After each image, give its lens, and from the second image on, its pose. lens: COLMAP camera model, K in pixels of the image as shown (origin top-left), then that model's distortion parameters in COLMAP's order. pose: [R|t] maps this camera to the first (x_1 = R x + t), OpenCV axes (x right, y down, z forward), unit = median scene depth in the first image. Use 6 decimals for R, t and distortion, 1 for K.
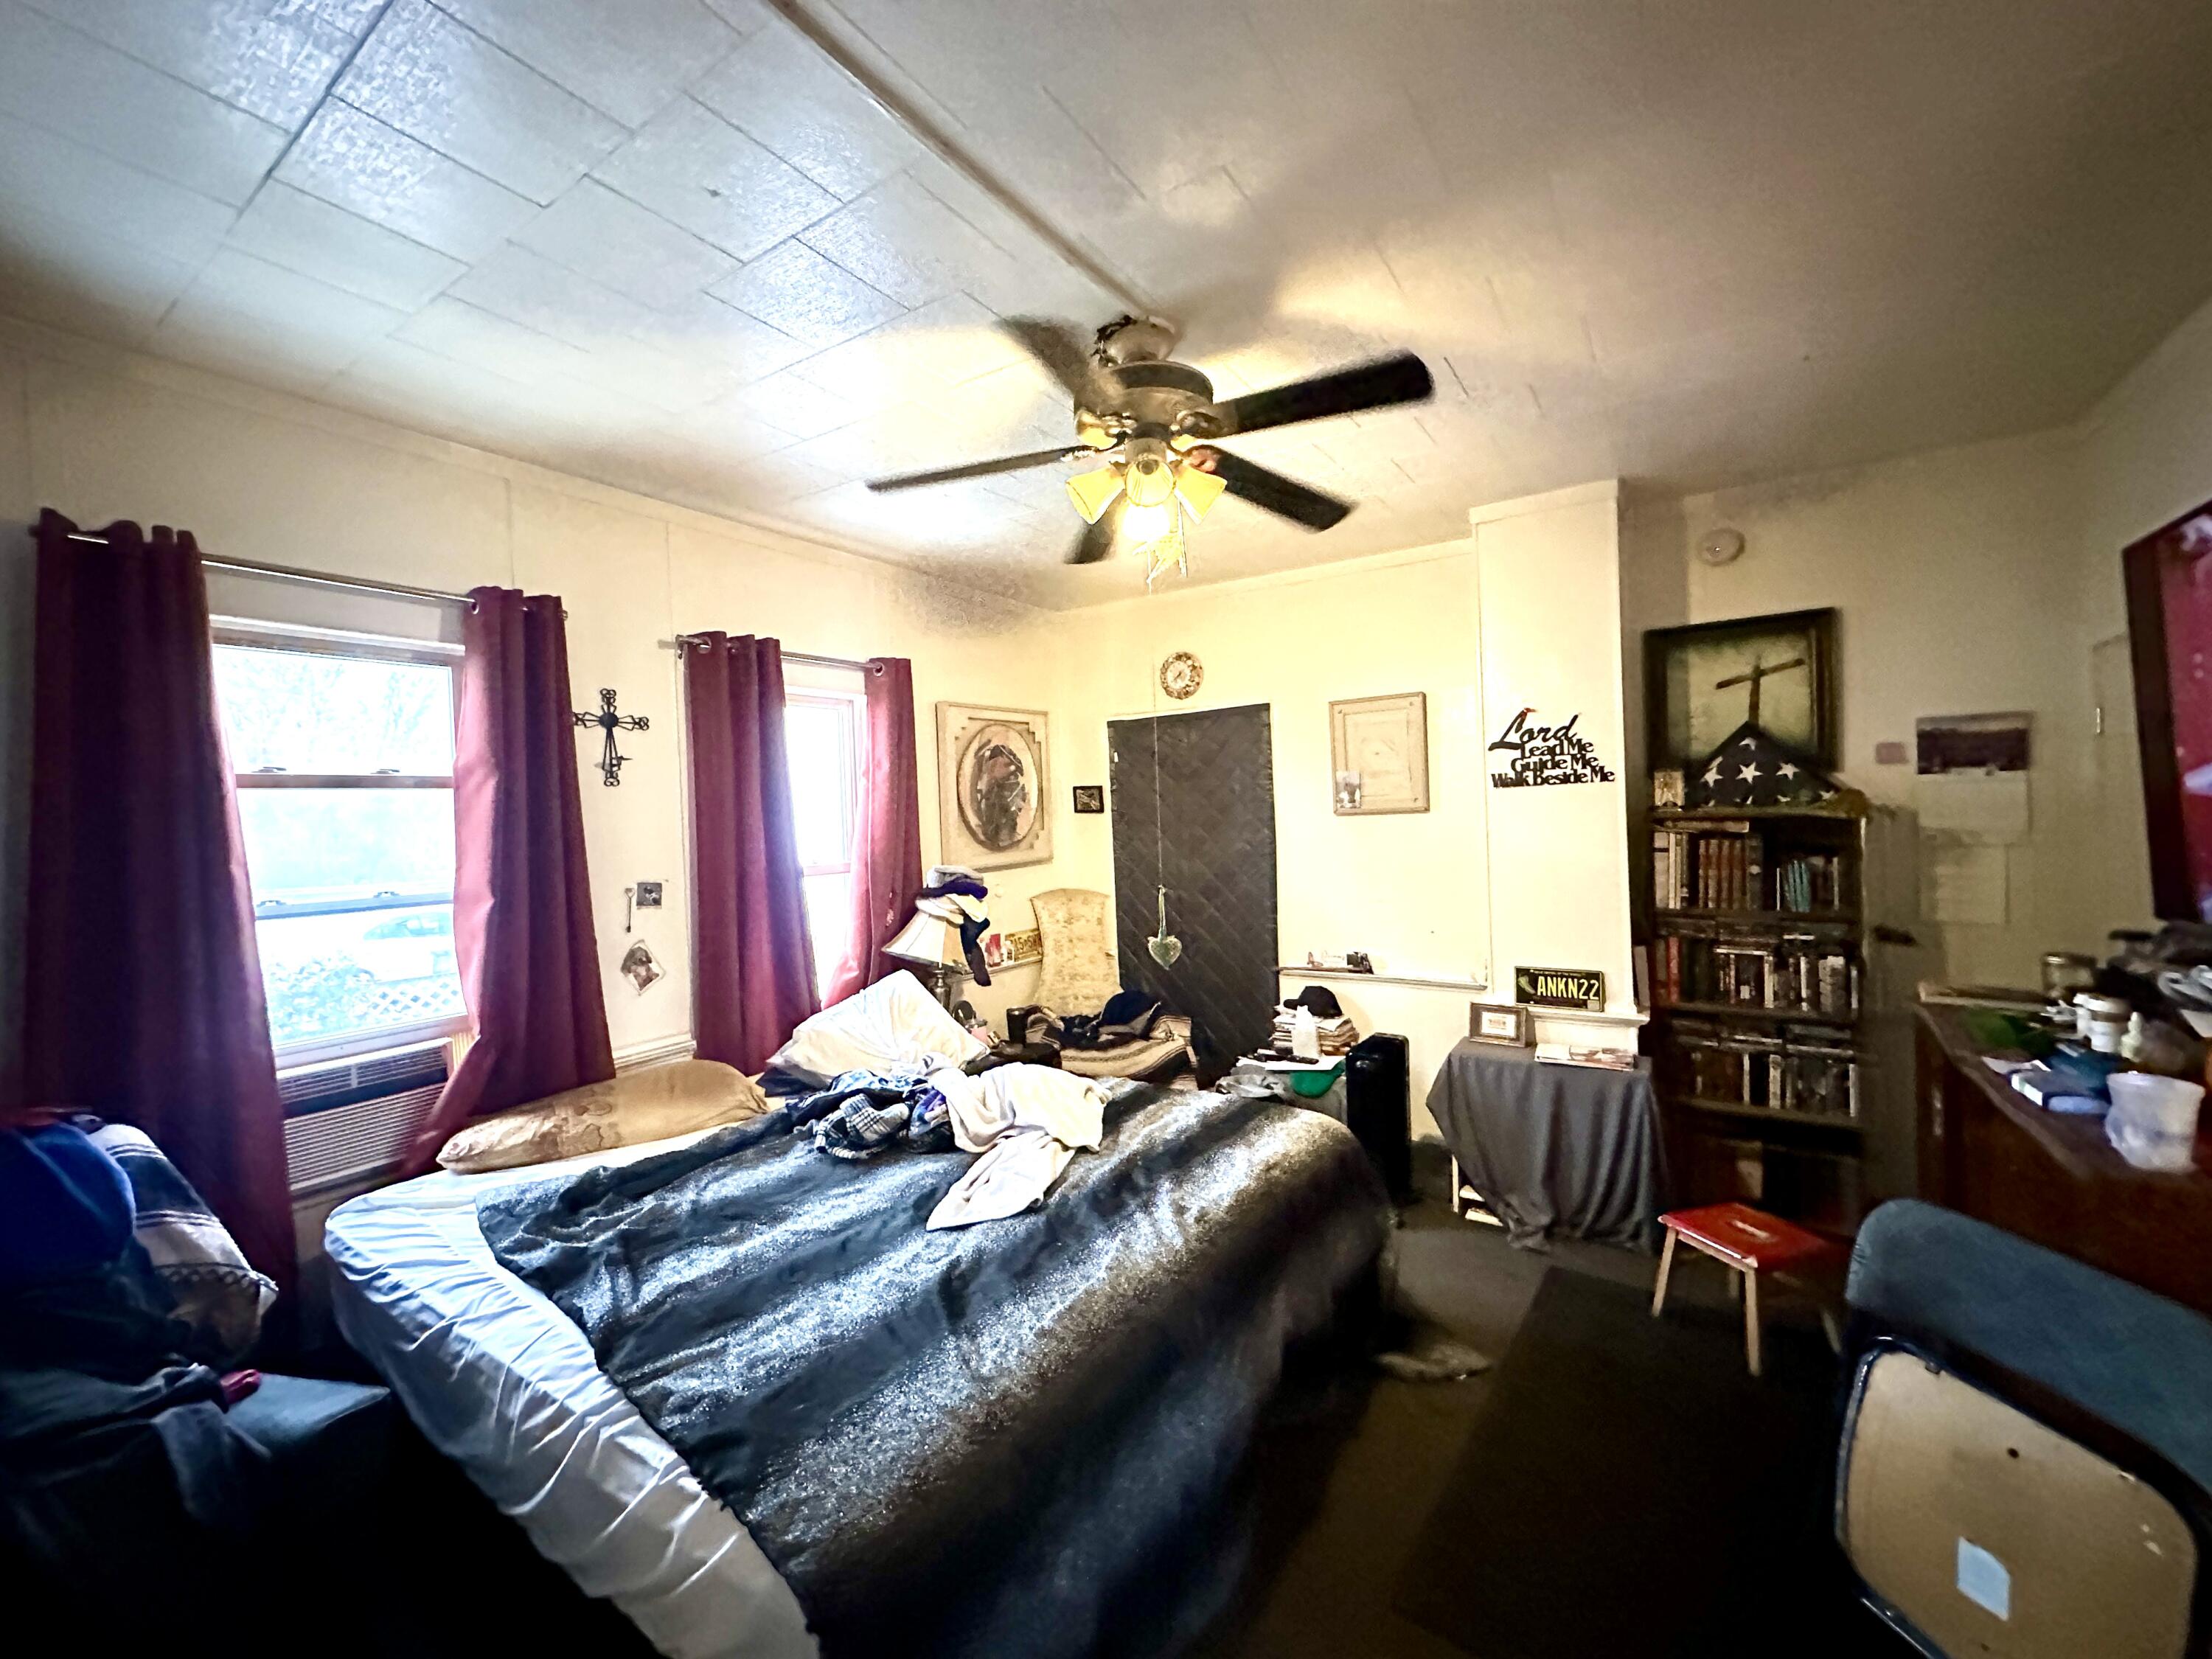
lens RADIAL K [[882.7, 0, 1106.5], [0, 882.7, 827.5], [0, 0, 1]] dist [-0.004329, 0.000389]
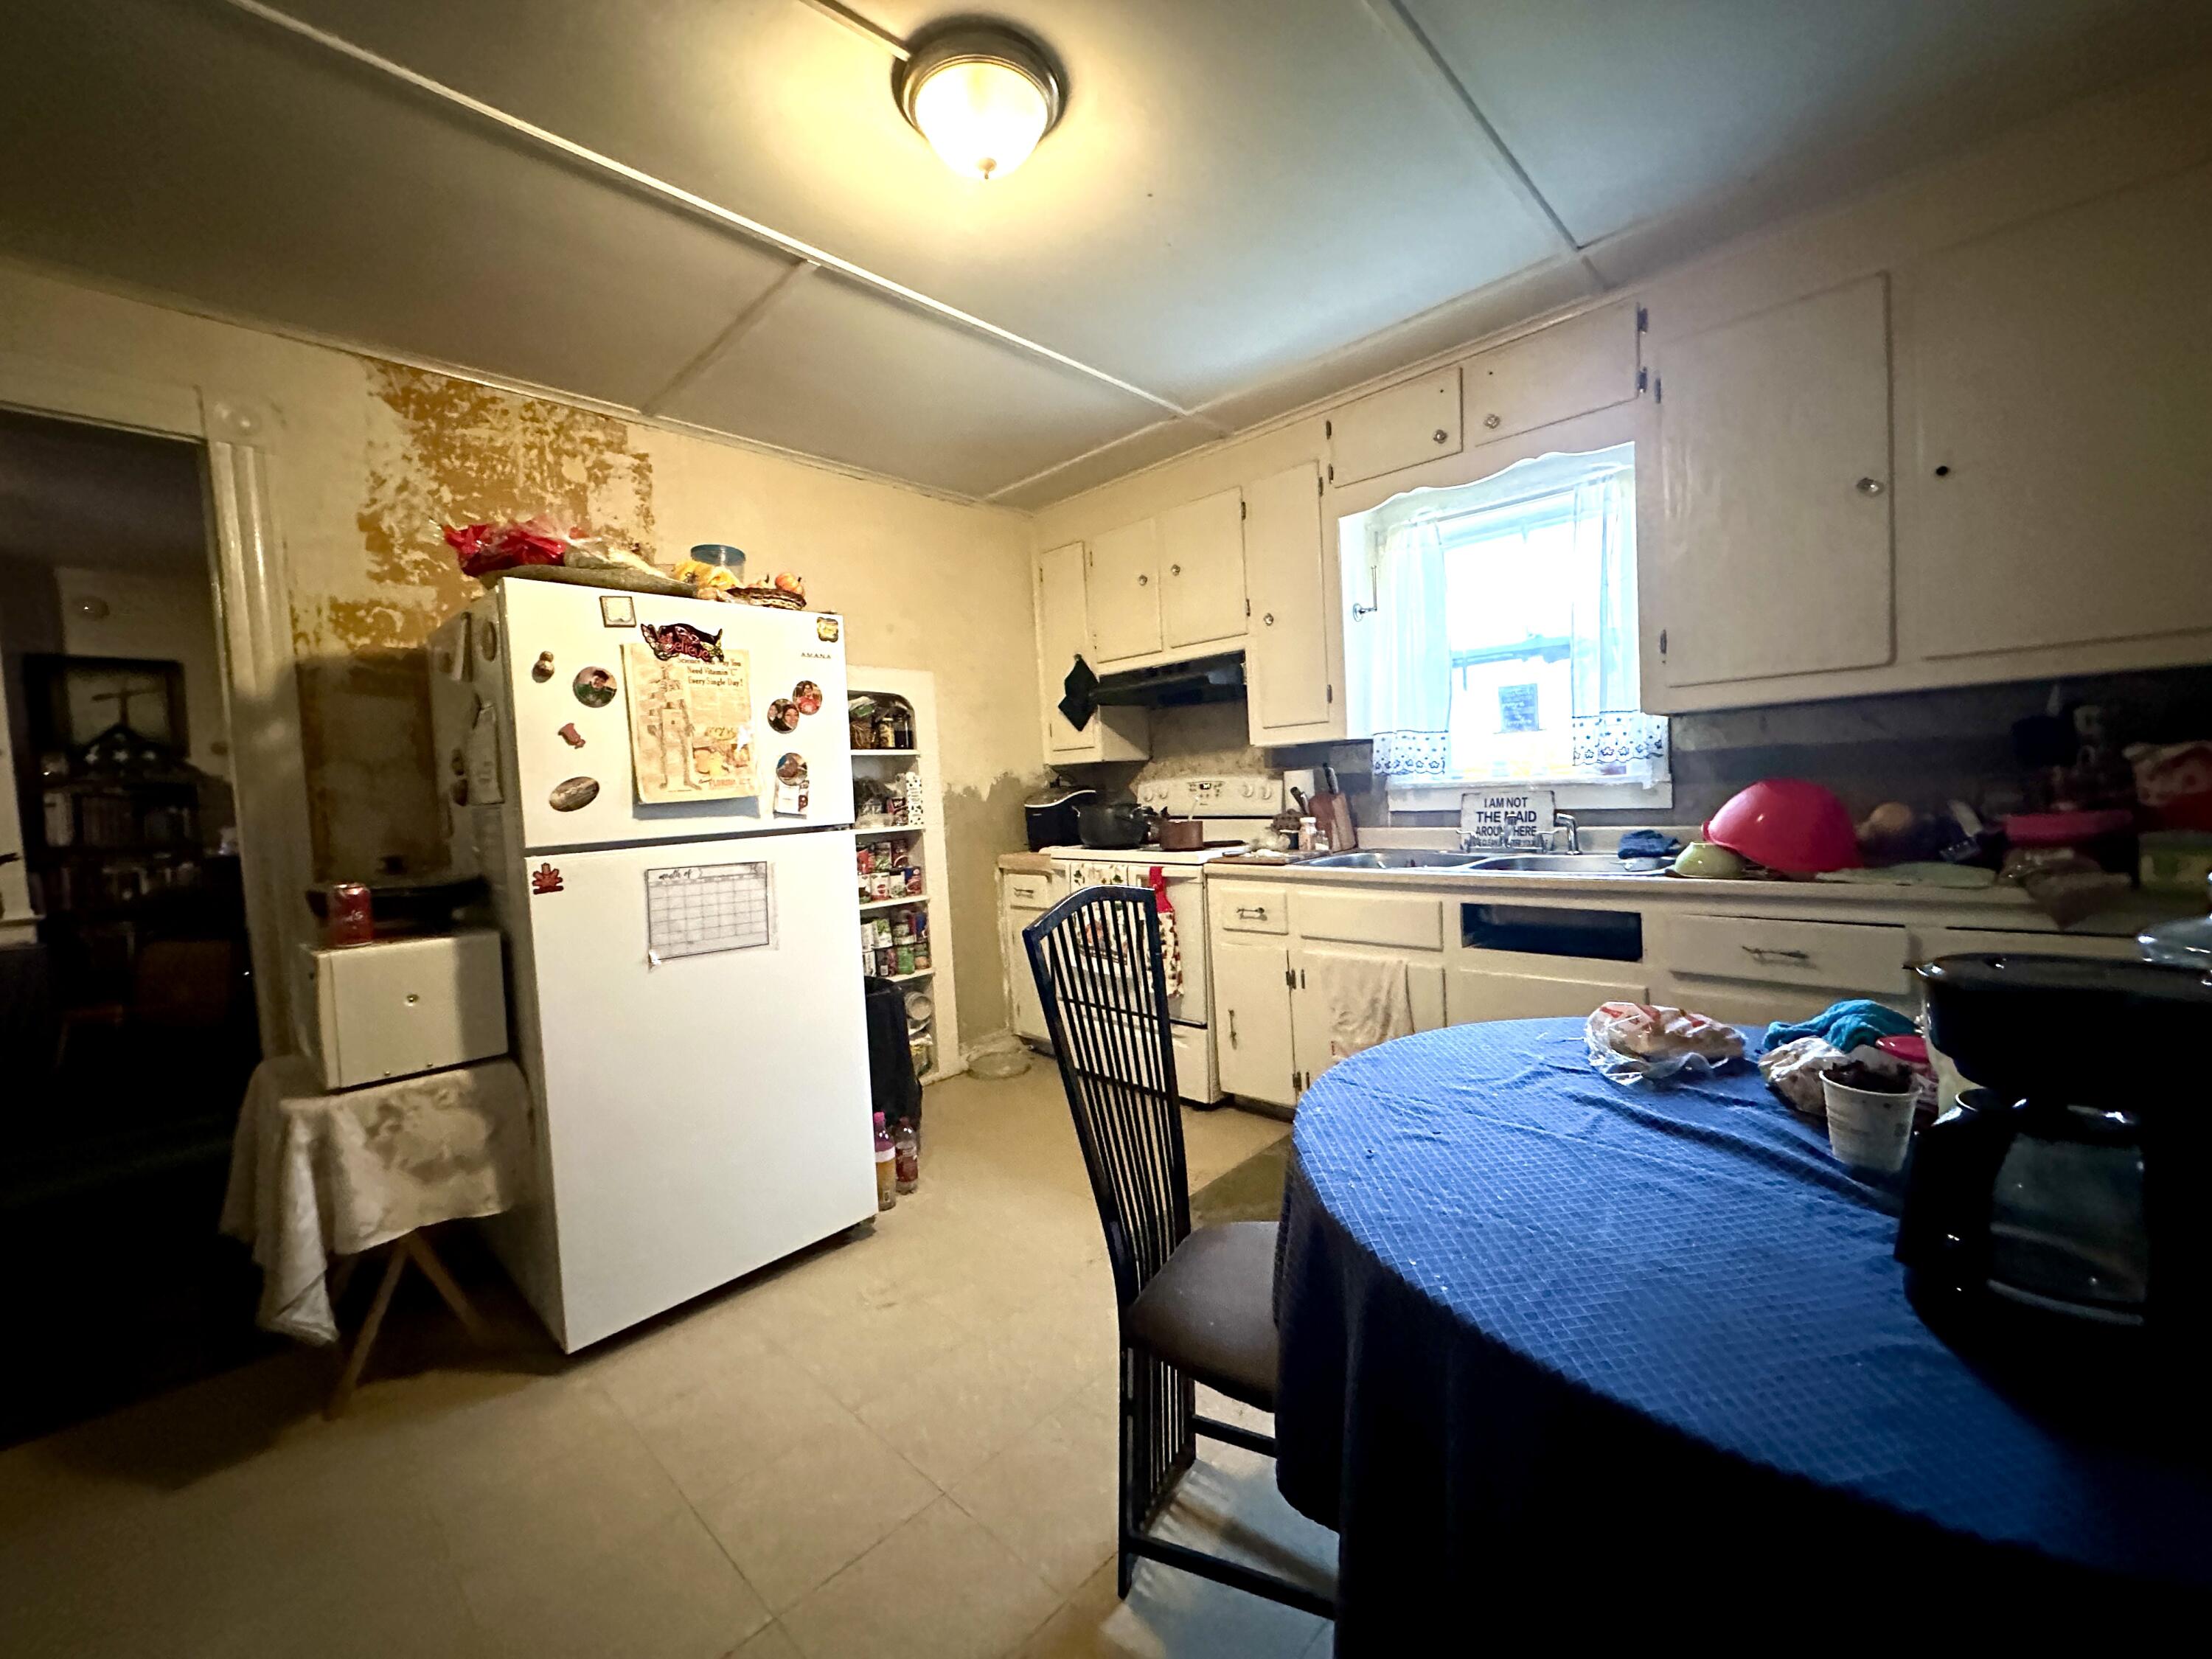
lens RADIAL K [[882.7, 0, 1104.2], [0, 882.7, 833.4], [0, 0, 1]] dist [-0.004329, 0.000389]
pose [[0.183271, -0.019589, 0.982867, -0.503161], [0.058937, 0.998222, 0.008905, 0.168259], [-0.981294, 0.056295, 0.184100, -1.022775]]
